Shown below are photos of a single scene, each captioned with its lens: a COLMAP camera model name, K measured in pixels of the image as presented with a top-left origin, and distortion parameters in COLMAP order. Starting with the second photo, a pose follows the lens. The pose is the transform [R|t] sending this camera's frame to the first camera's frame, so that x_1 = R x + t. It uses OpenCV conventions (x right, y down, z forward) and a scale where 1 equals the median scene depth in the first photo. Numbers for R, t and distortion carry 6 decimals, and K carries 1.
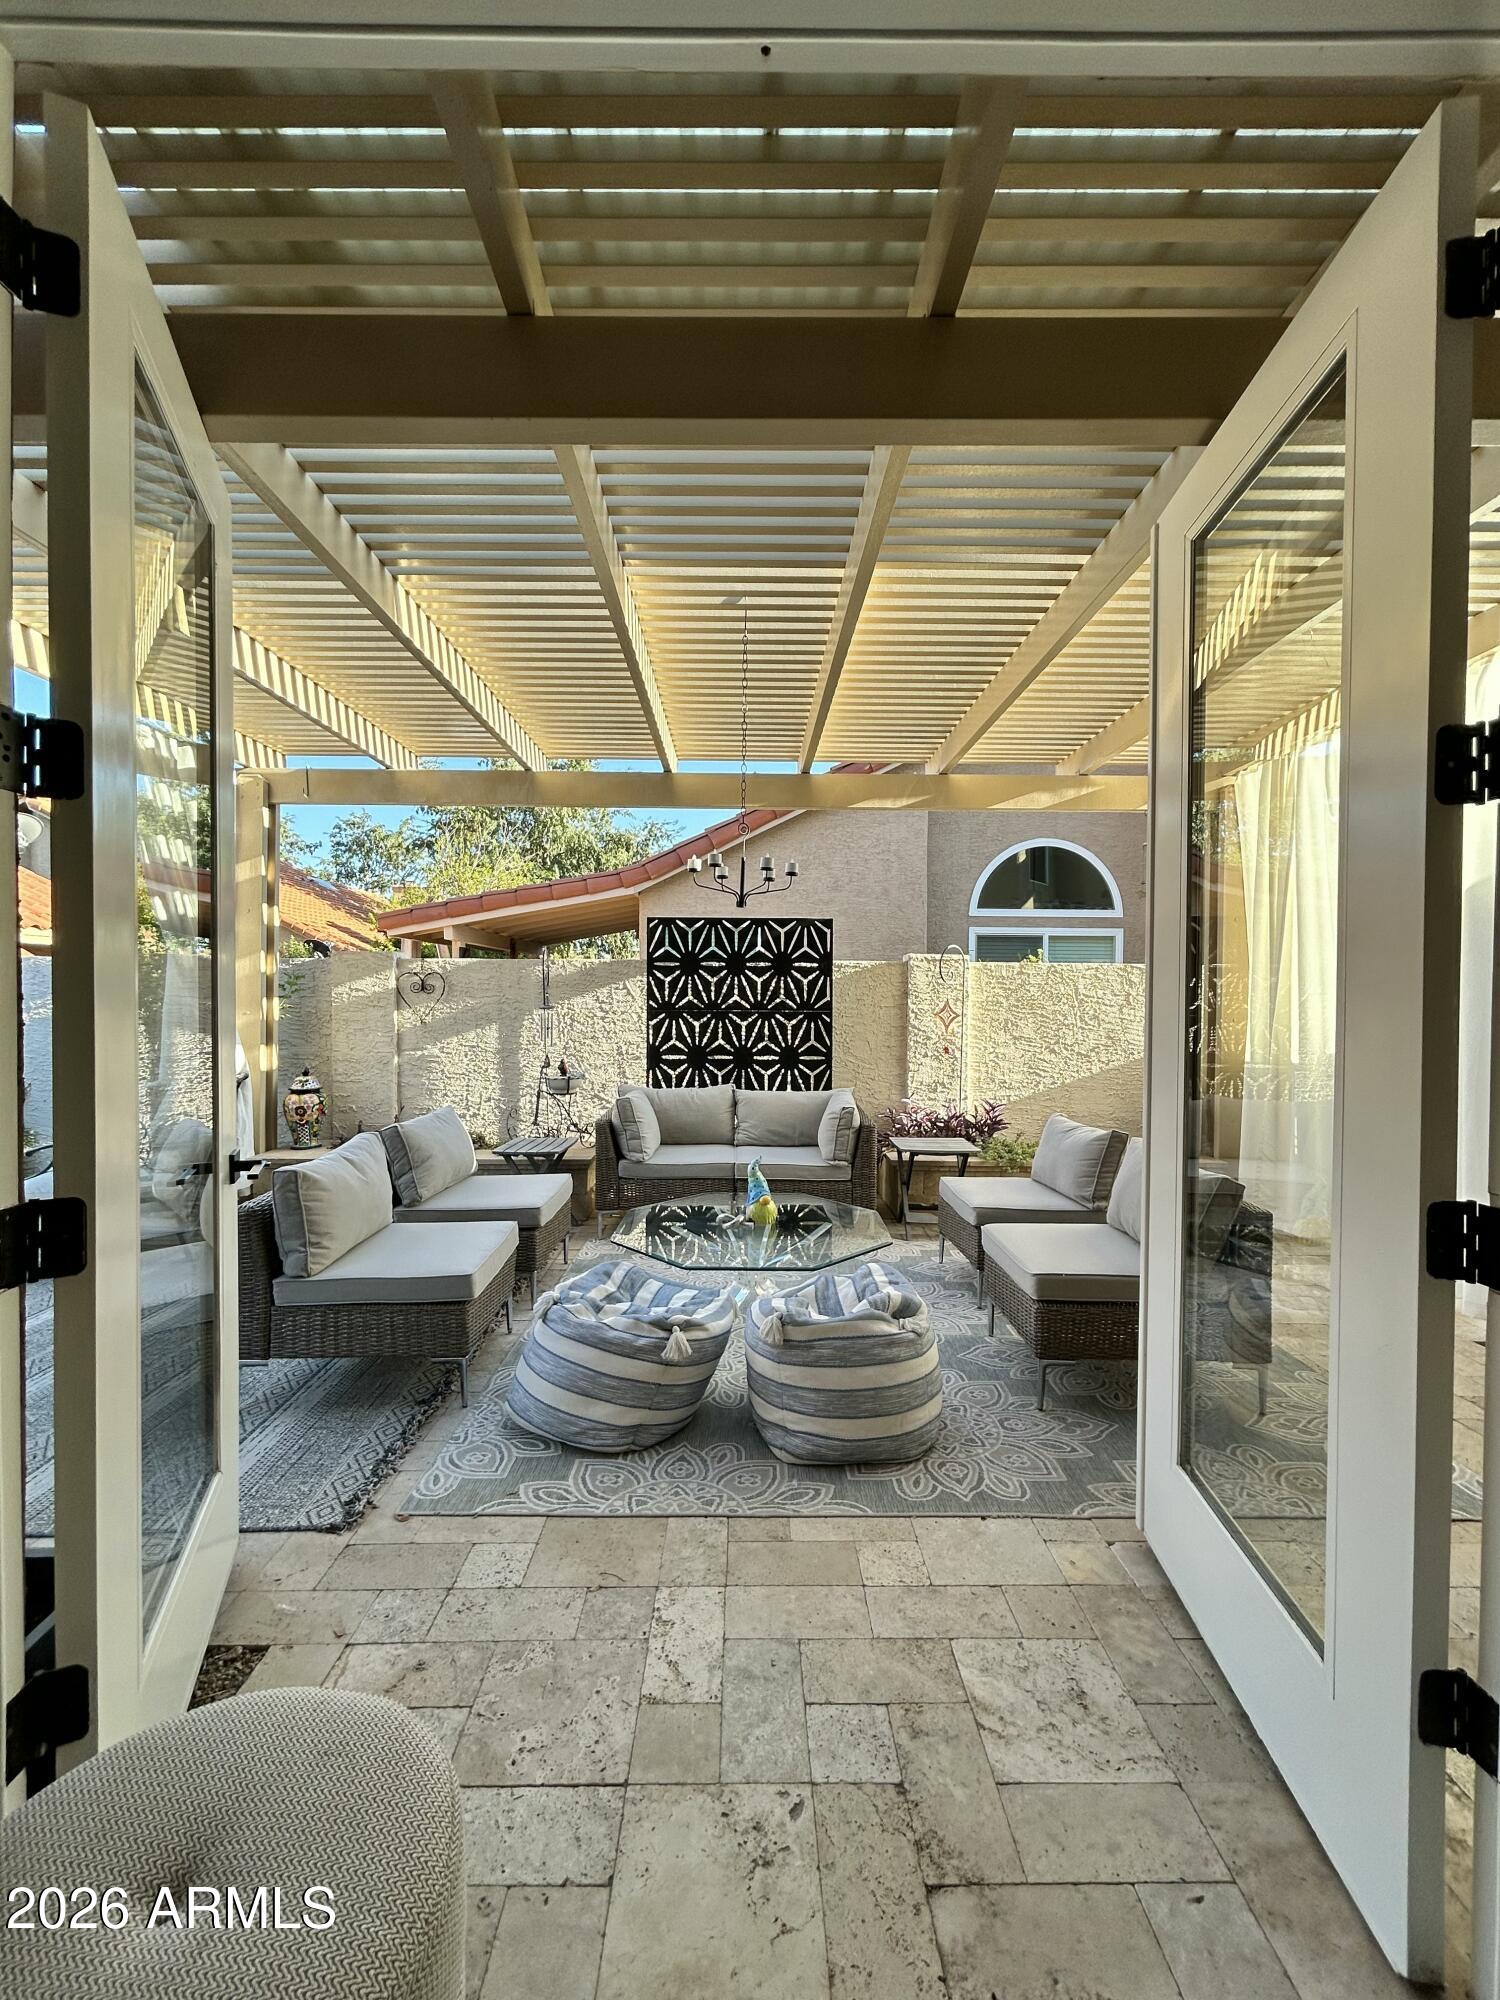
lens RADIAL K [[808.5, 0, 749.6], [0, 808.5, 1001.1], [0, 0, 1]] dist [0.000813, 0.000597]
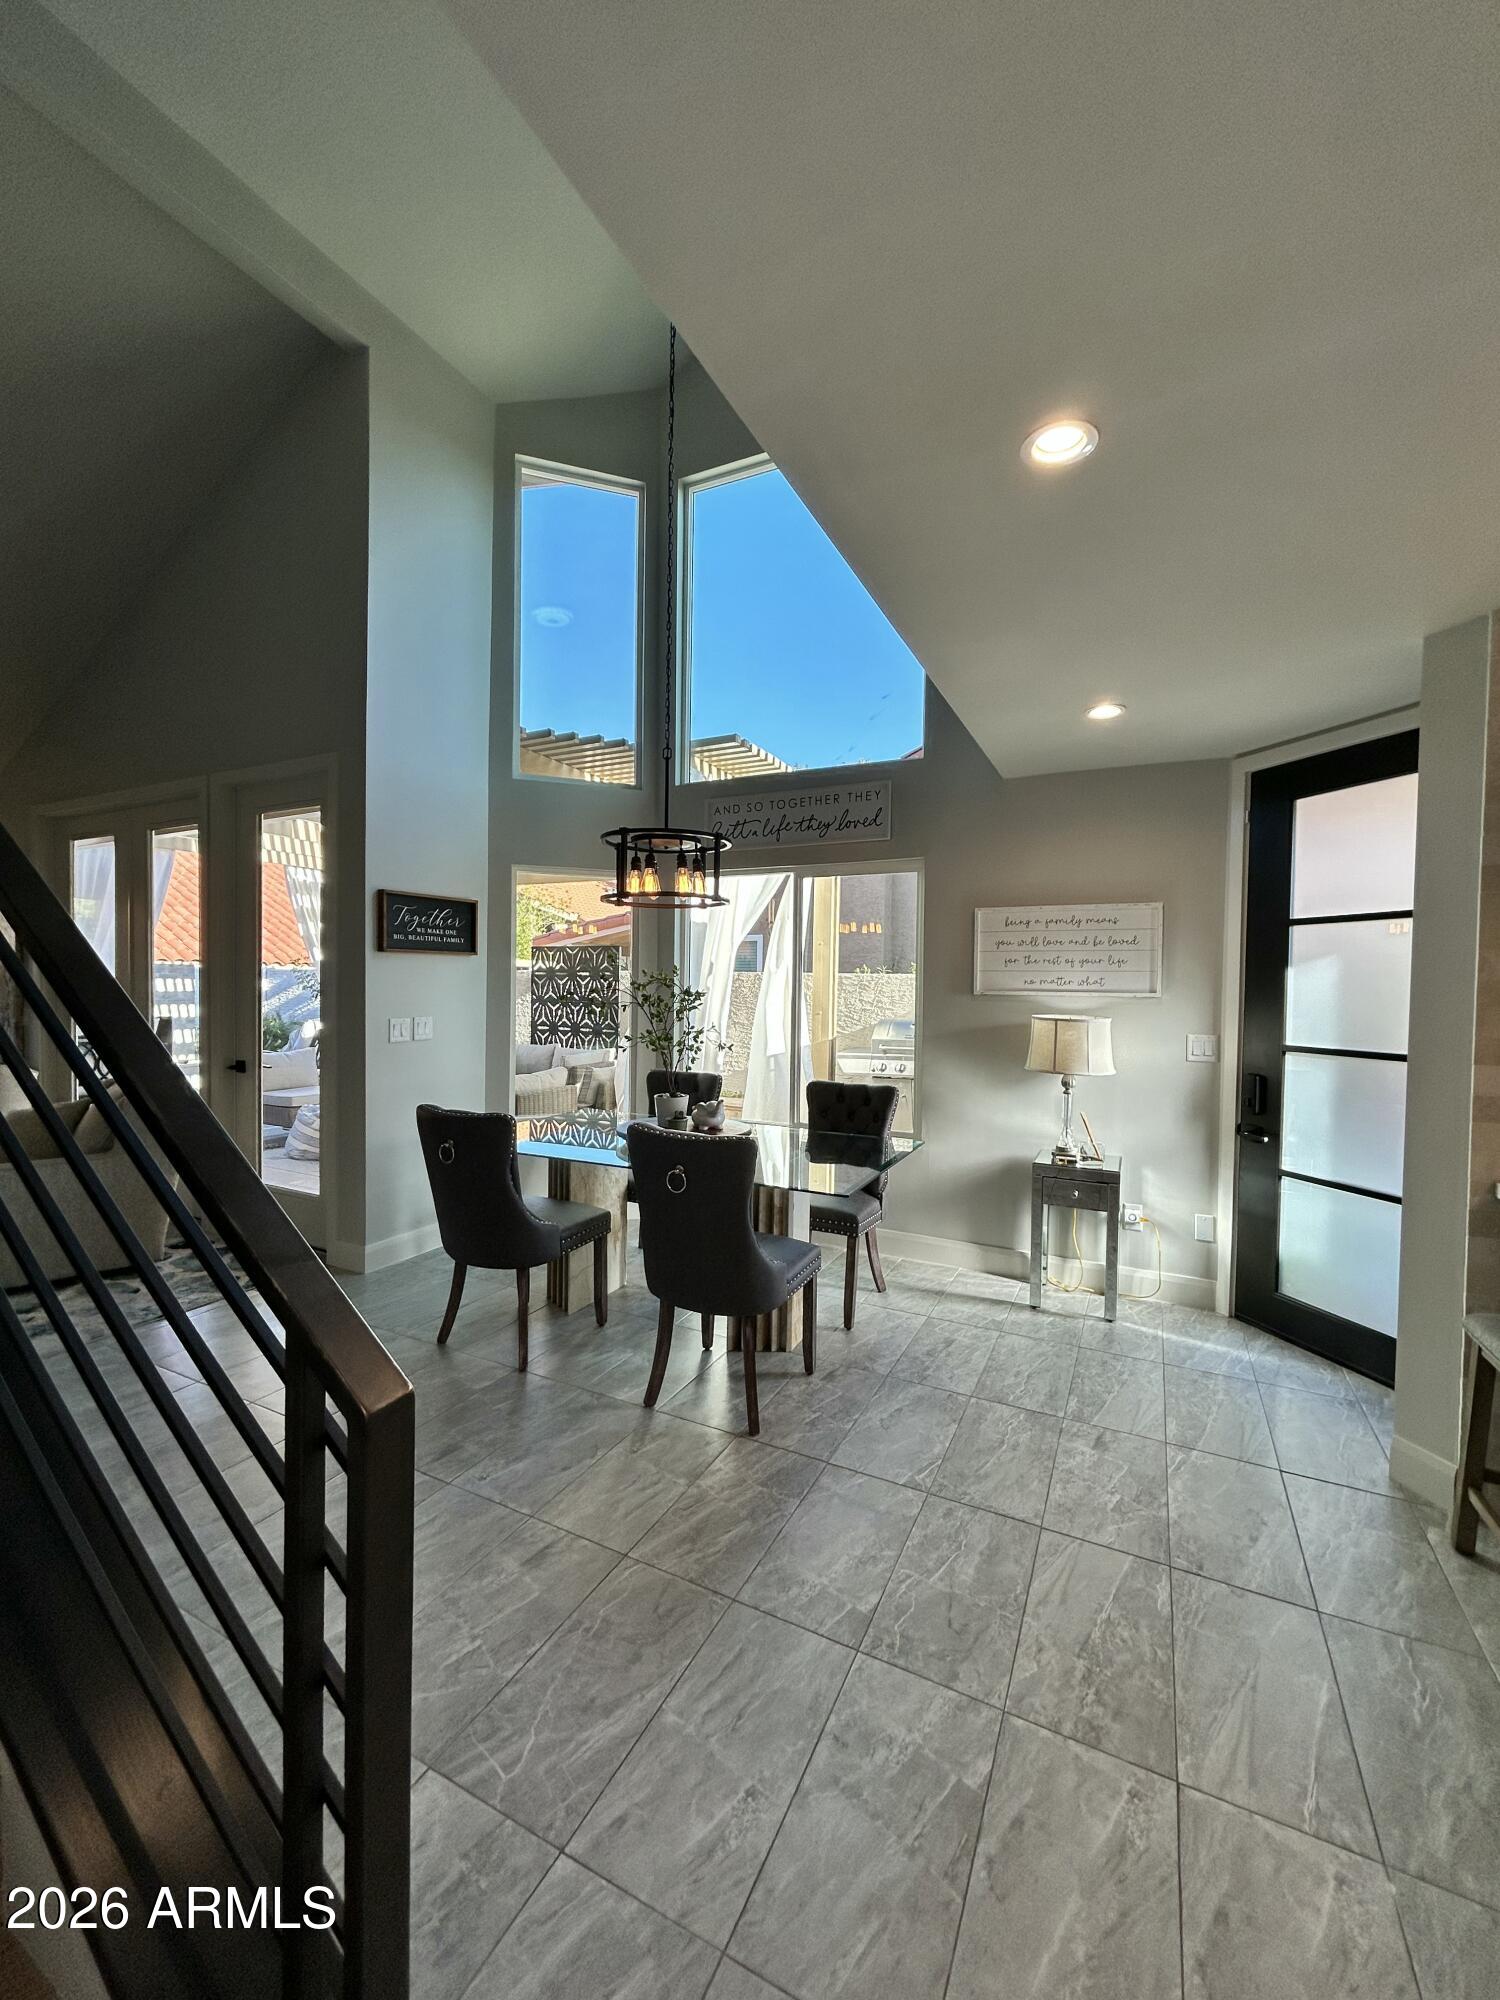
lens RADIAL K [[808.0, 0, 752.6], [0, 808.0, 1002.5], [0, 0, 1]] dist [-0.000999, 0.002716]
pose [[0.888856, 0.018275, -0.457823, 1.082340], [-0.014388, 0.999825, 0.011976, -0.010773], [0.457961, -0.004057, 0.888963, -0.317602]]
